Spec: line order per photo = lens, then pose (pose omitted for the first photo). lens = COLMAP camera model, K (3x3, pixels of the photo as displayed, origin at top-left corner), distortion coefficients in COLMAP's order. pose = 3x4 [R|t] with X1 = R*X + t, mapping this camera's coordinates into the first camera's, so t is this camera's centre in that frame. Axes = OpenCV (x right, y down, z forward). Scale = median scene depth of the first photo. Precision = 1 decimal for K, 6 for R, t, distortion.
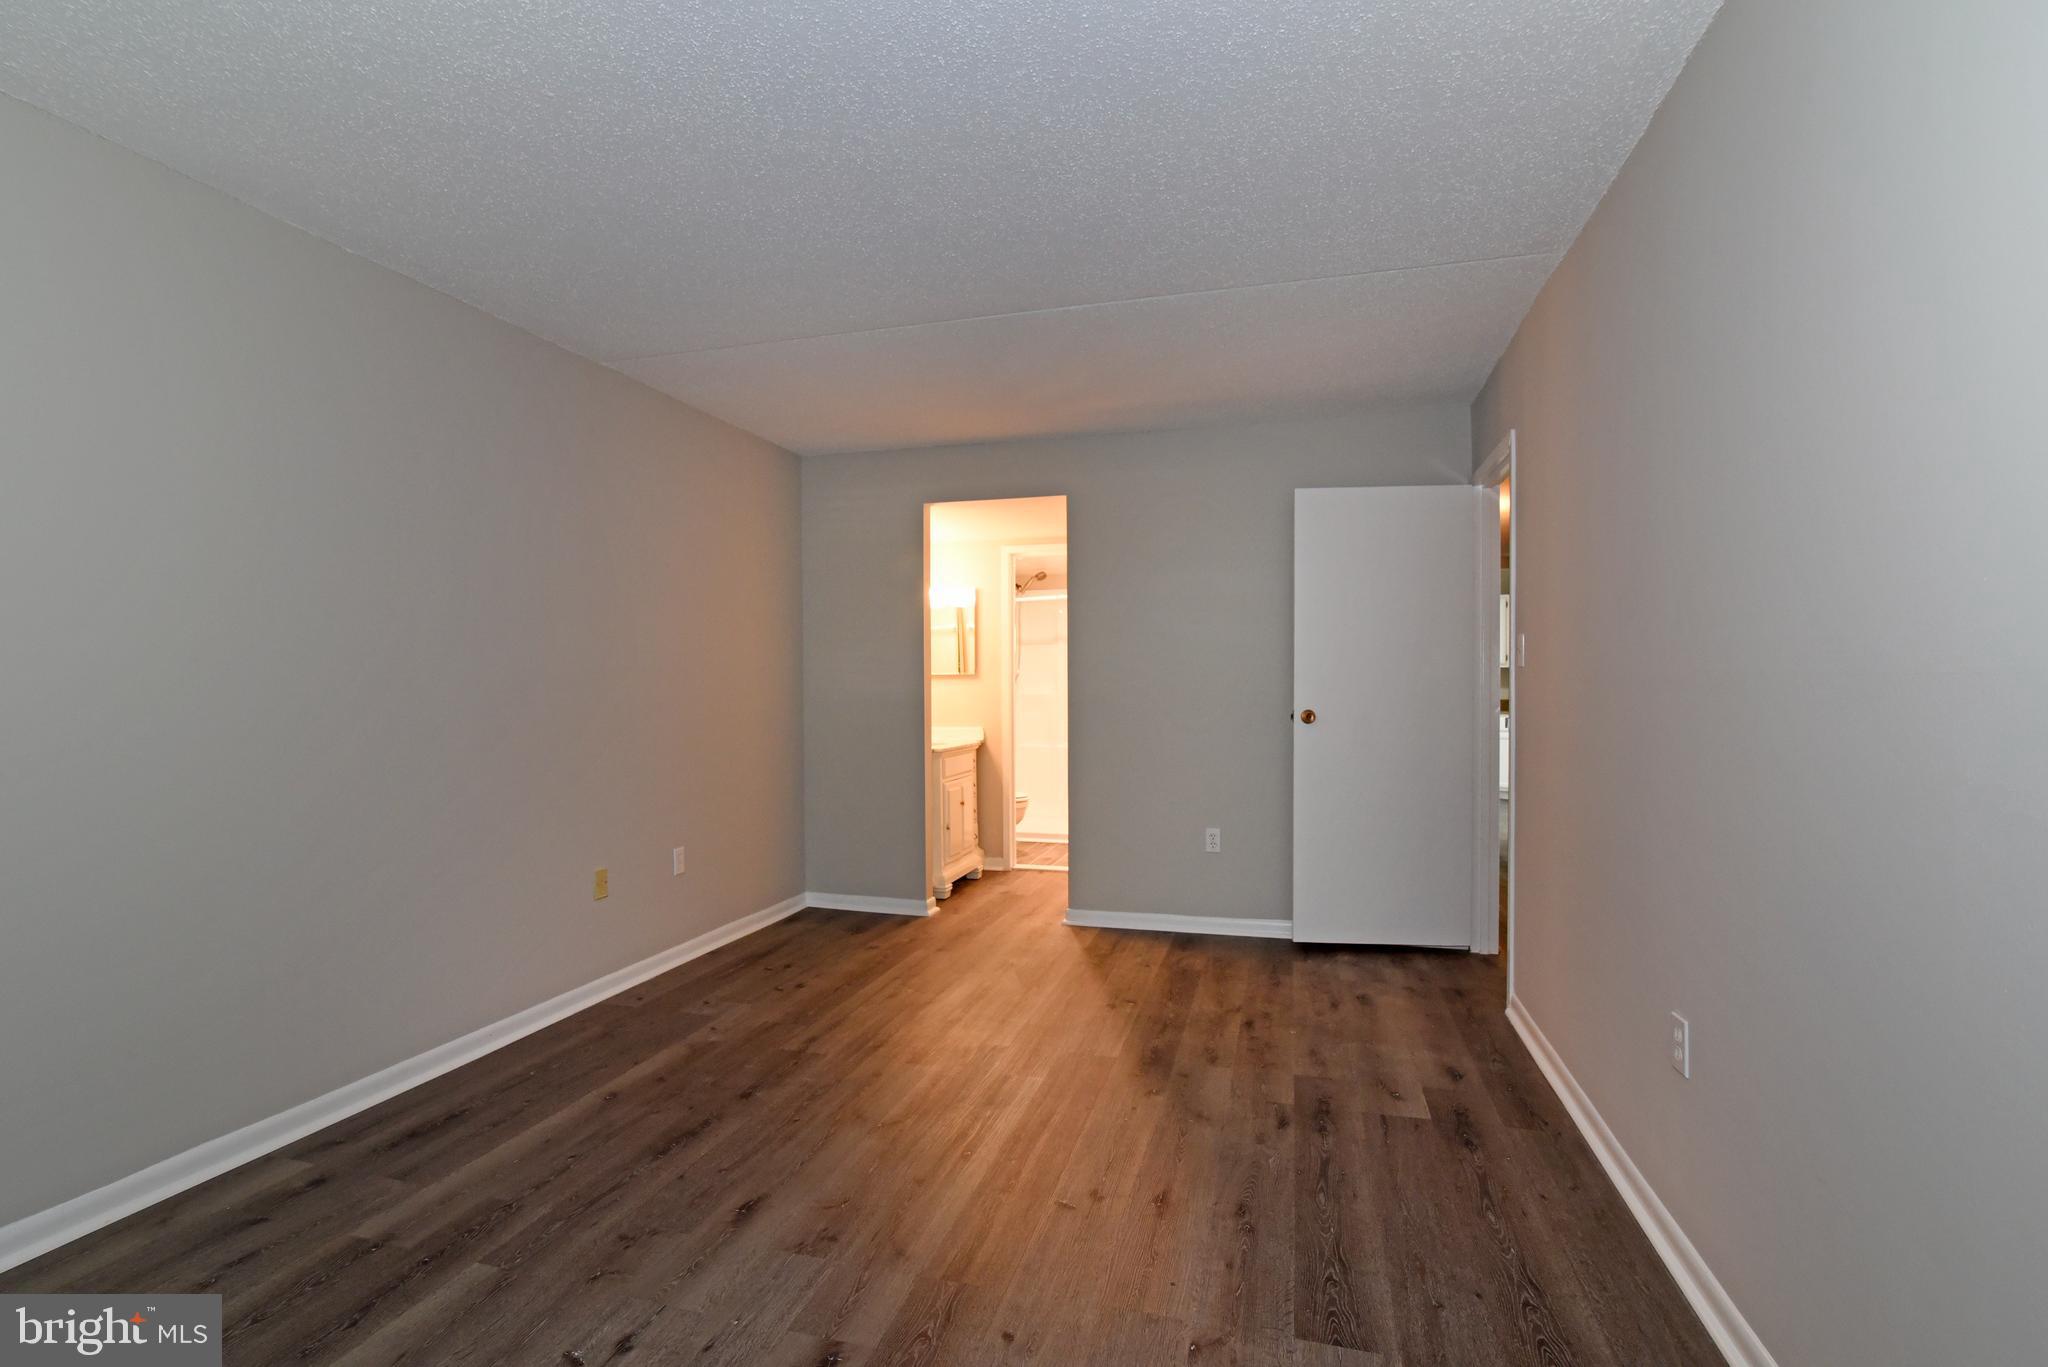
lens RADIAL K [[942.1, 0, 1025.7], [0, 942.1, 683.0], [0, 0, 1]] dist [-0.016078, 0.000491]
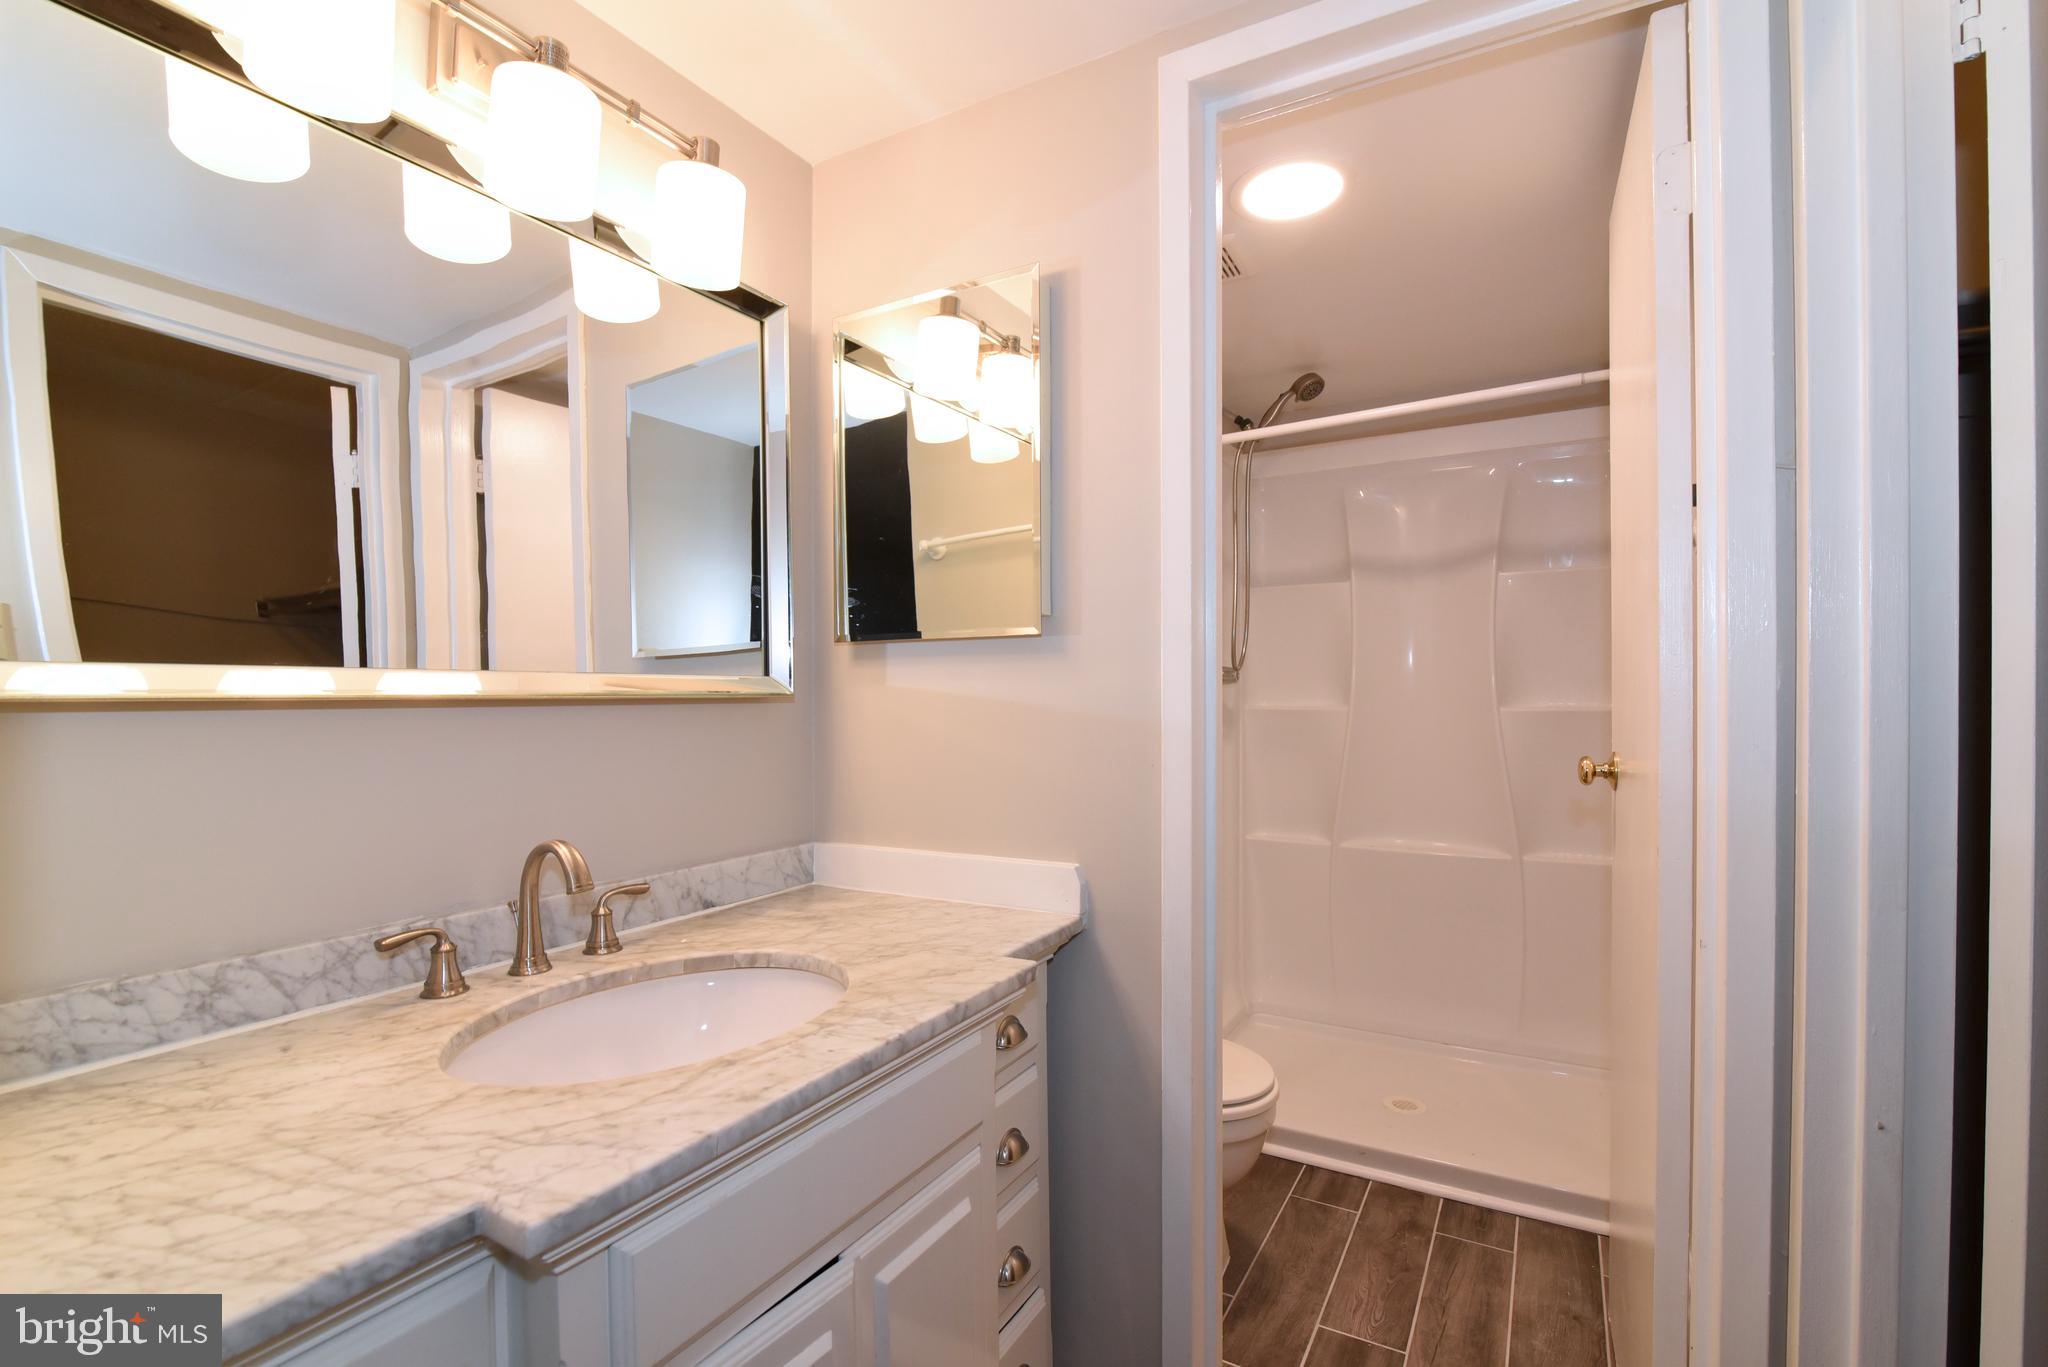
lens RADIAL K [[942.1, 0, 1007.5], [0, 942.1, 680.8], [0, 0, 1]] dist [-0.016078, 0.000491]
pose [[0.966591, 0.001835, -0.256318, -0.003119], [-0.003155, 0.999984, -0.004738, 0.002499], [0.256305, 0.005388, 0.966581, 0.767476]]
